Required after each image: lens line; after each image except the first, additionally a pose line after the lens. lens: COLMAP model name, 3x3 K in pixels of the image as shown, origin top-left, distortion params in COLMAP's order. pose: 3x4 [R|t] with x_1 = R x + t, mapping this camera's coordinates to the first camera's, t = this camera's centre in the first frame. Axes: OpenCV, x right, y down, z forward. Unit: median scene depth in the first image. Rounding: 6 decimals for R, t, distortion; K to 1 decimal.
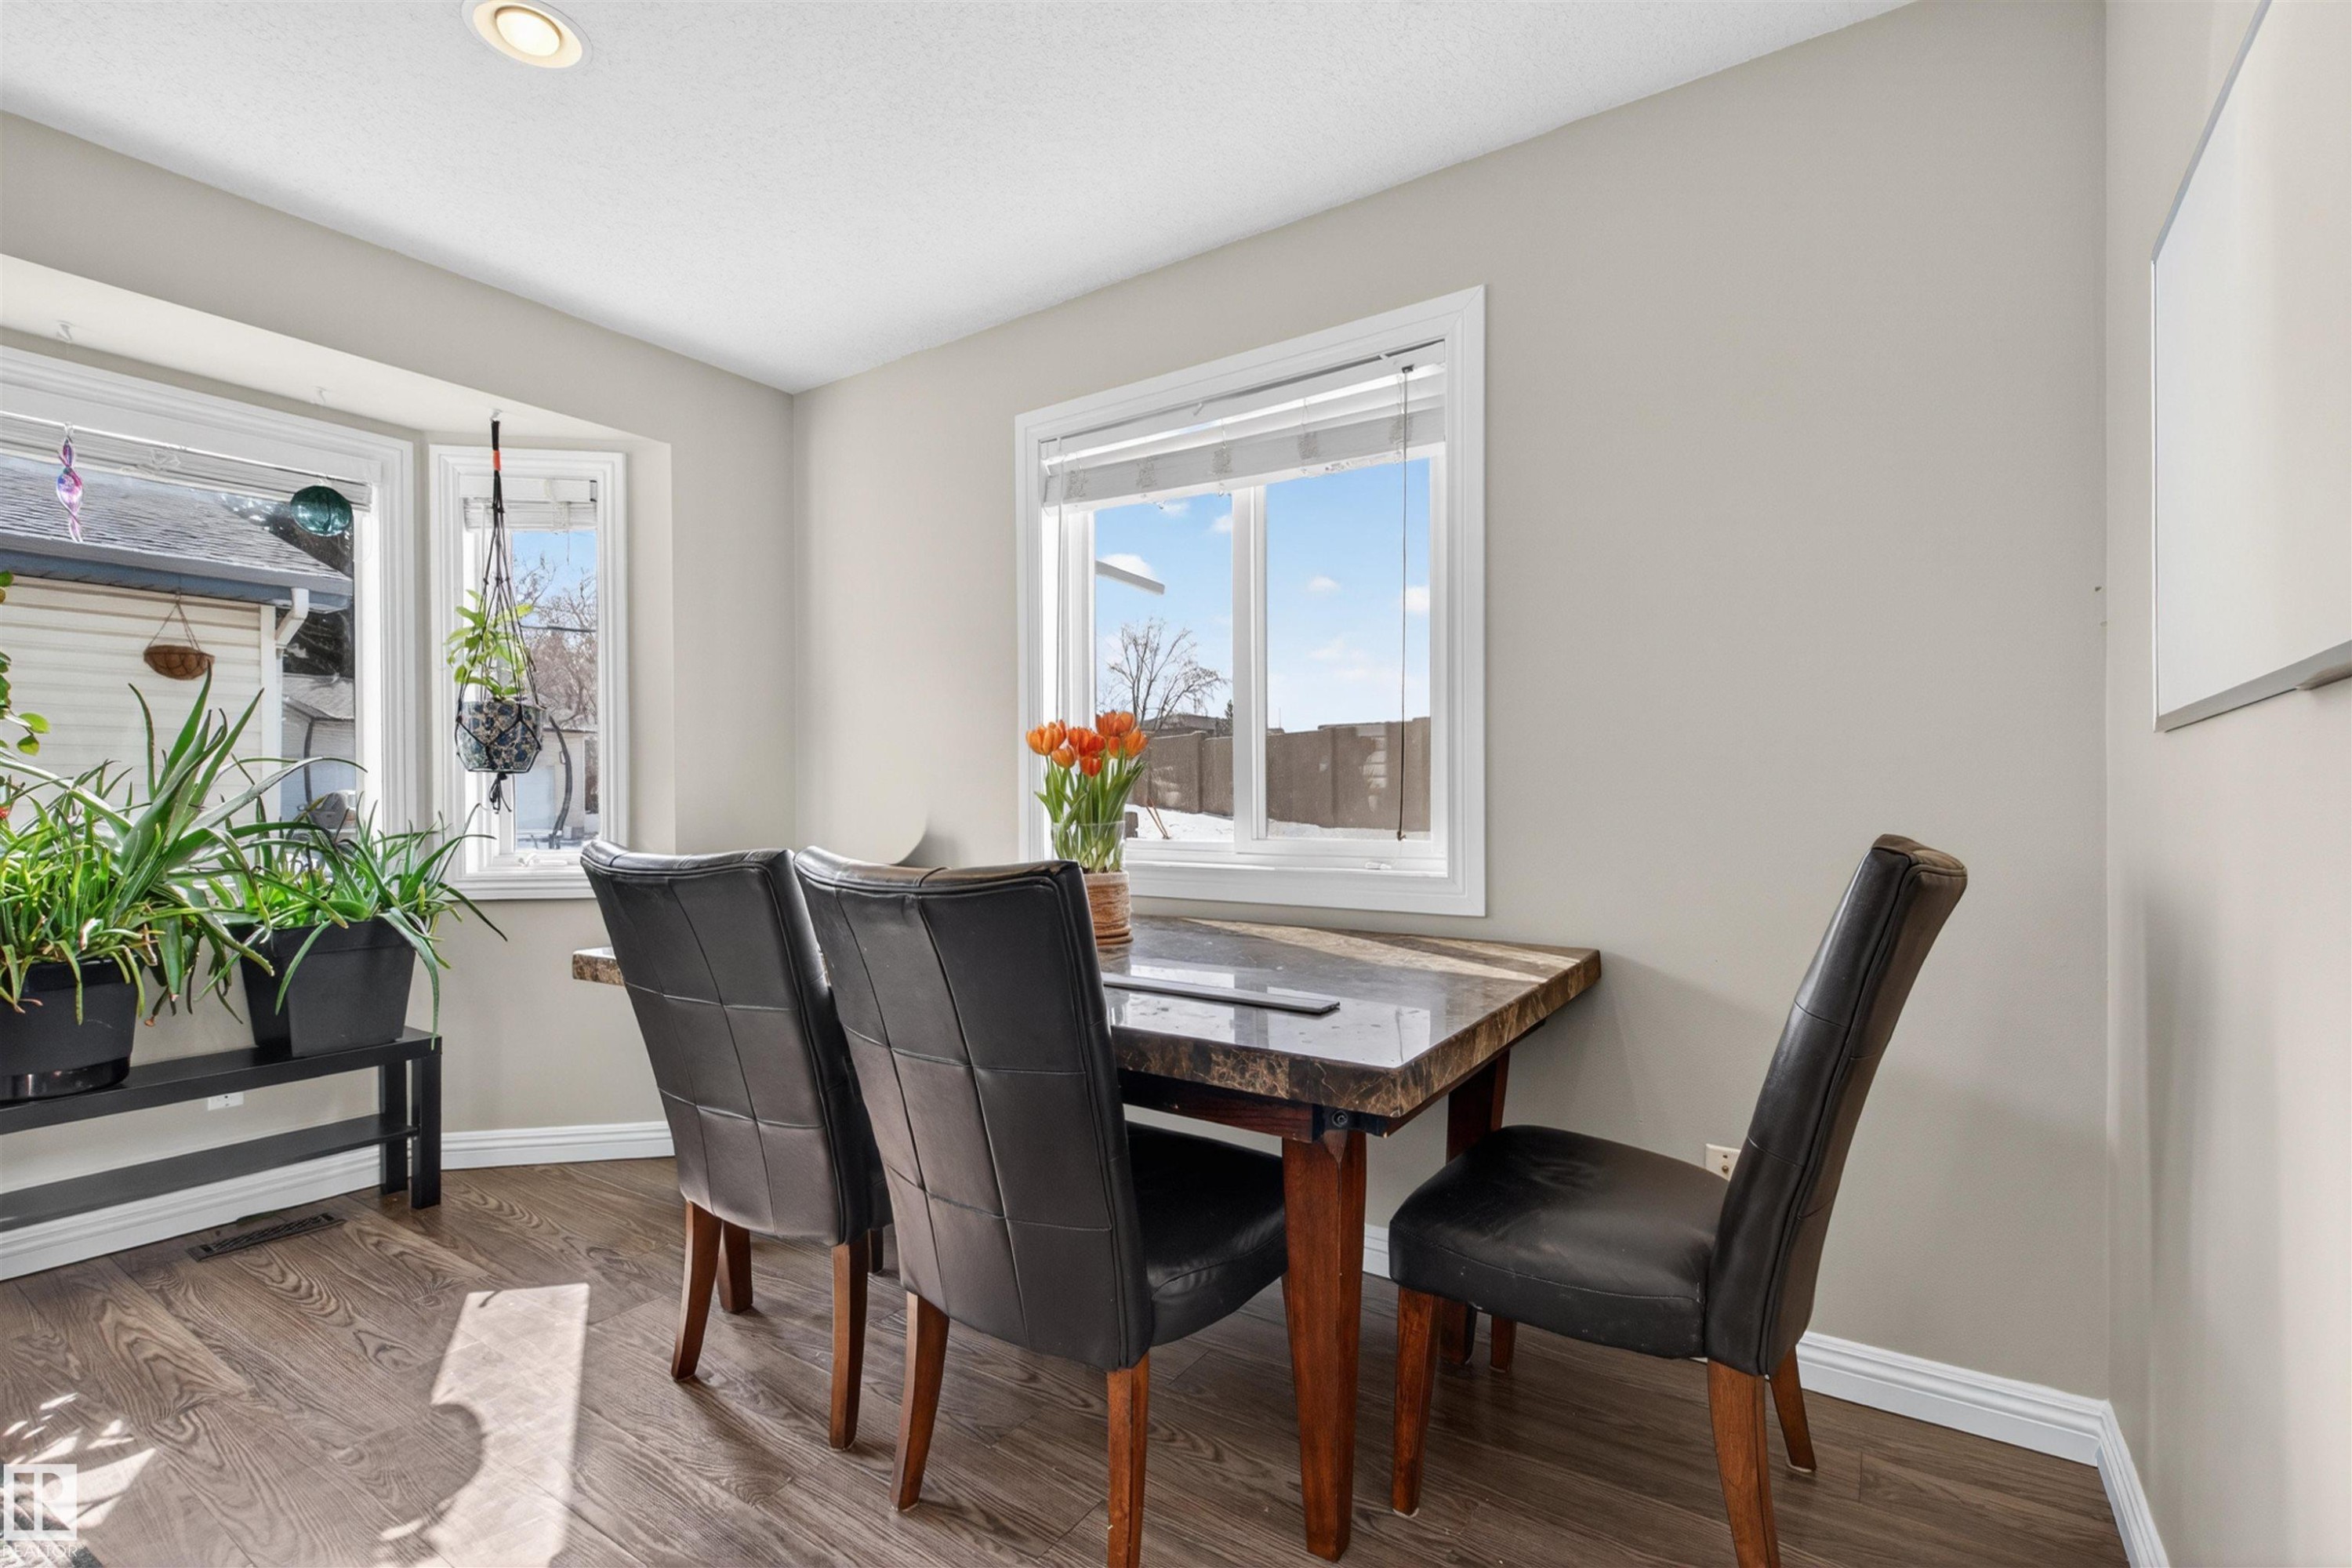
lens RADIAL K [[1067.4, 0, 1184.3], [0, 1067.4, 802.0], [0, 0, 1]] dist [0.001242, -0.000129]
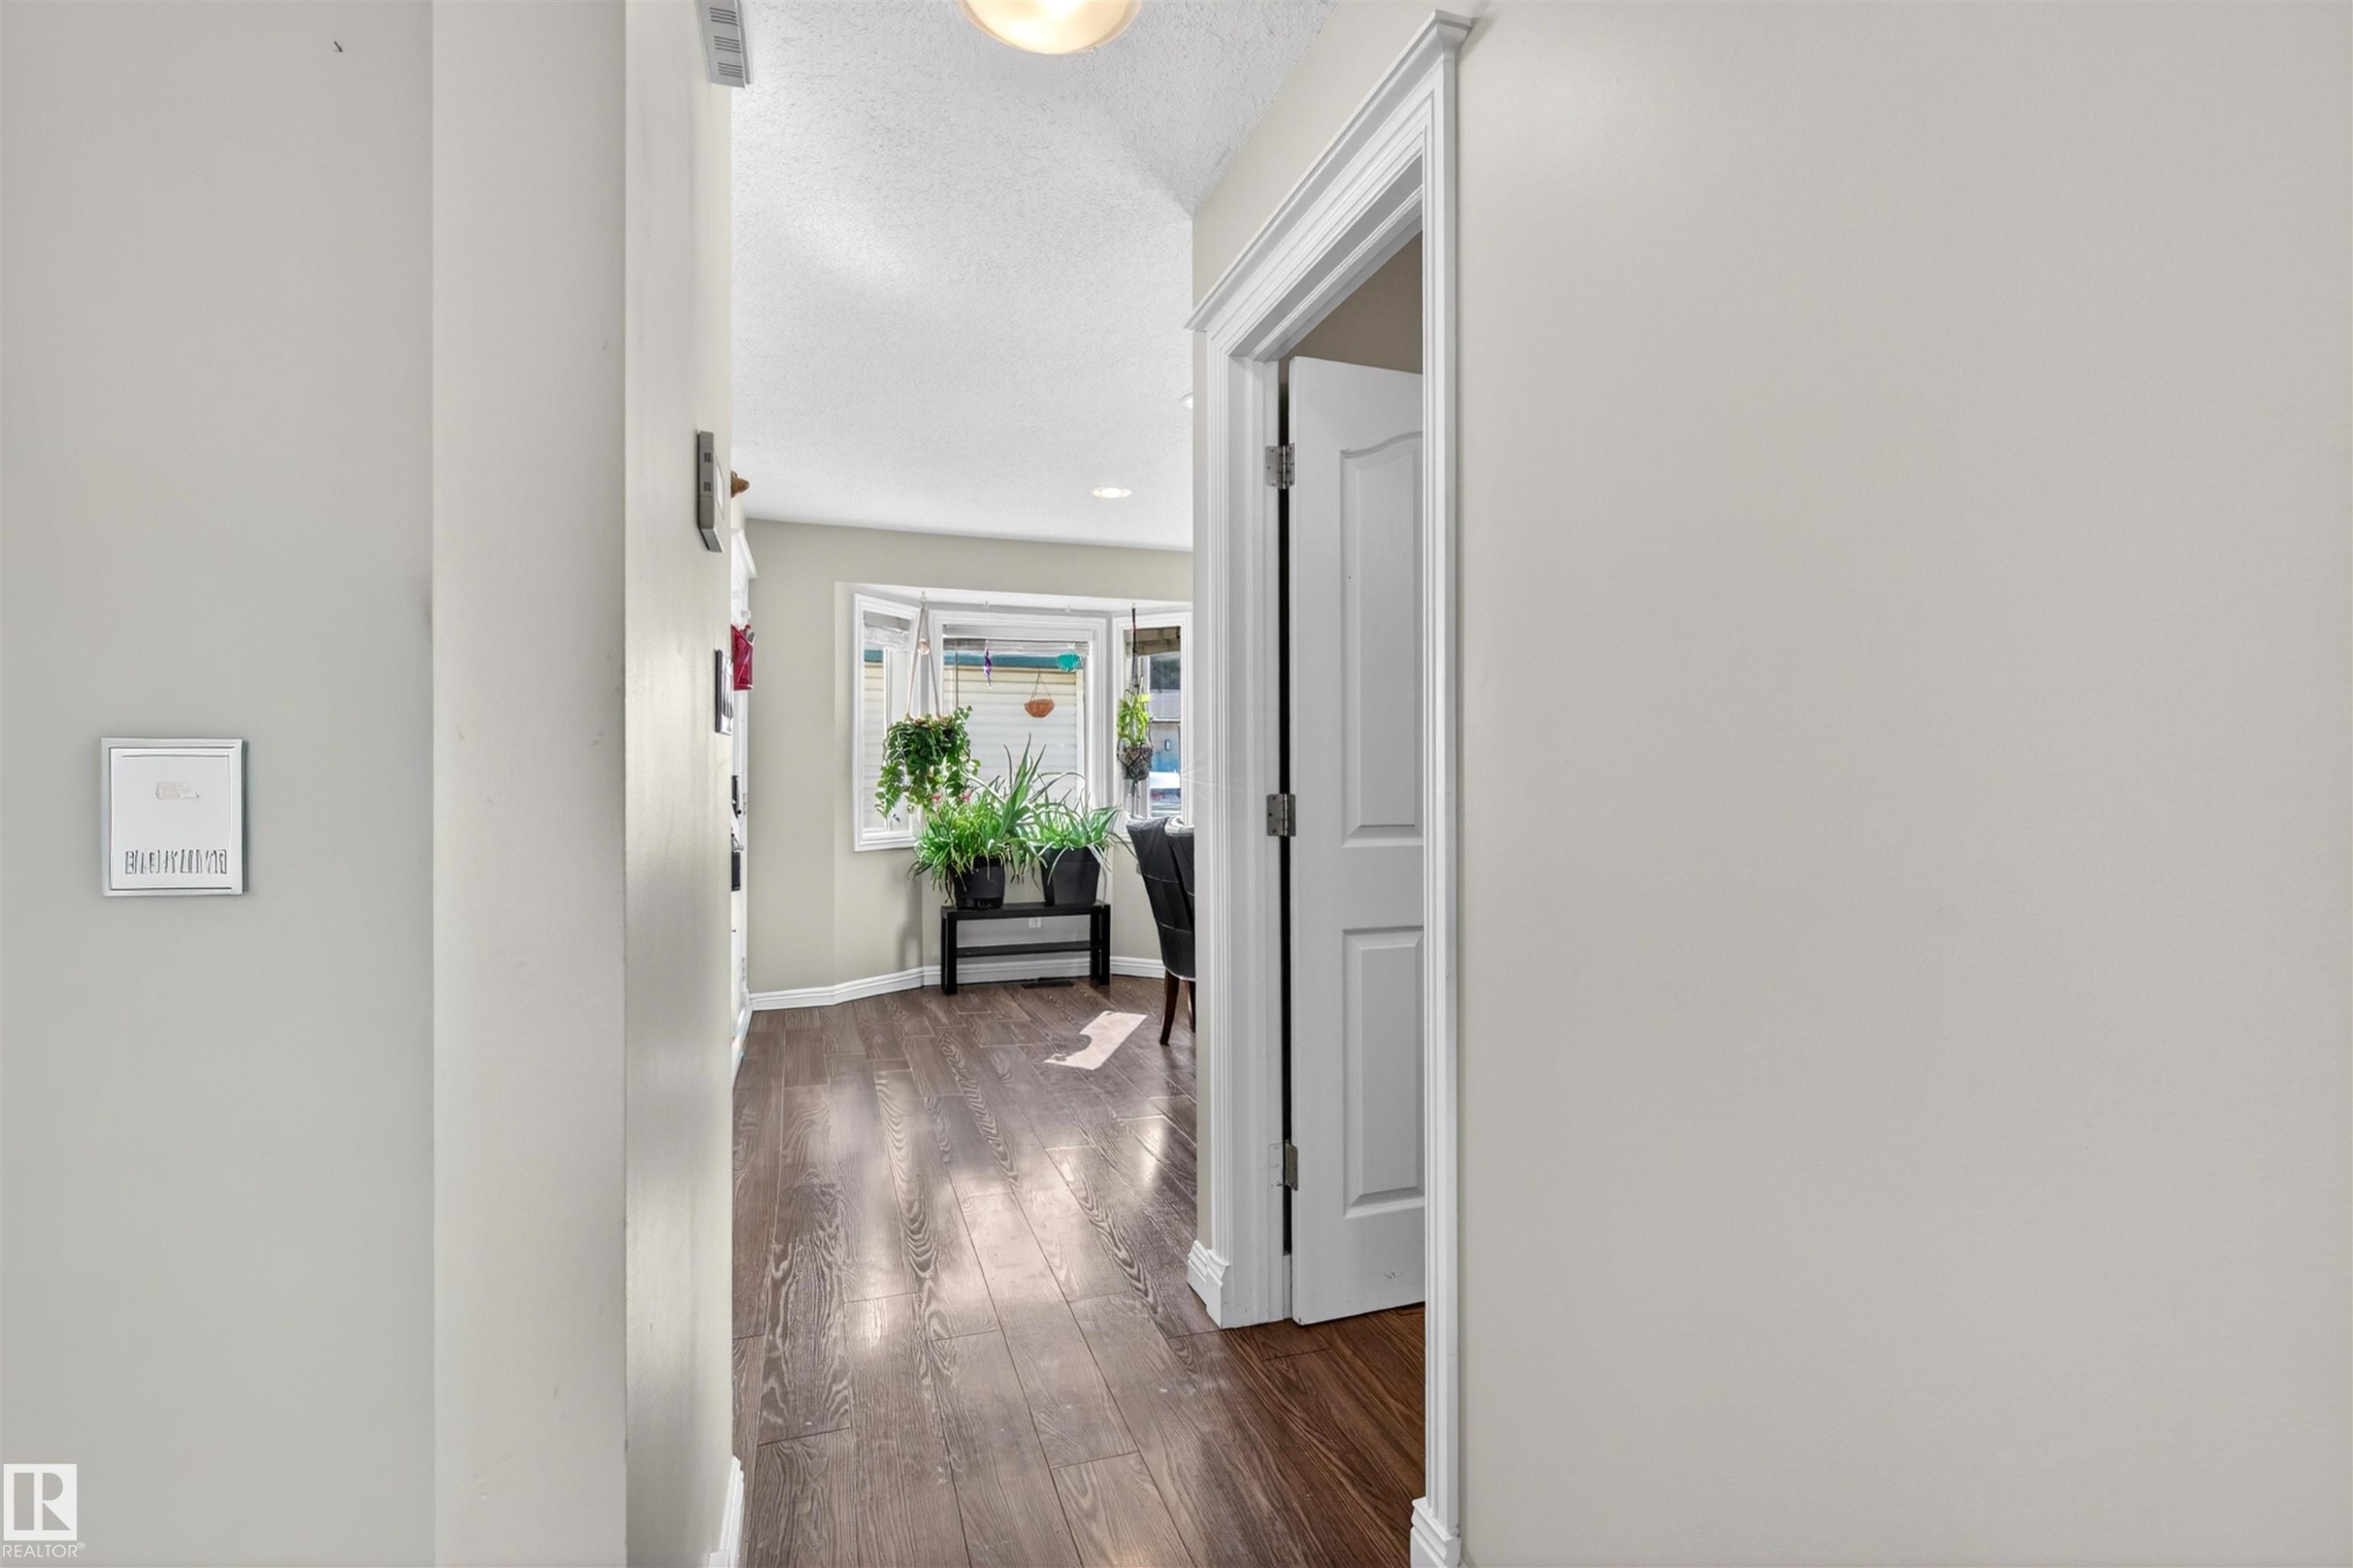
lens RADIAL K [[1067.9, 0, 1176.9], [0, 1067.9, 778.8], [0, 0, 1]] dist [0.001242, -0.000129]
pose [[0.795917, 0.003011, -0.605398, 0.740496], [-0.003812, 0.999993, -0.000038, -0.032332], [0.605393, 0.002338, 0.795923, -0.647467]]
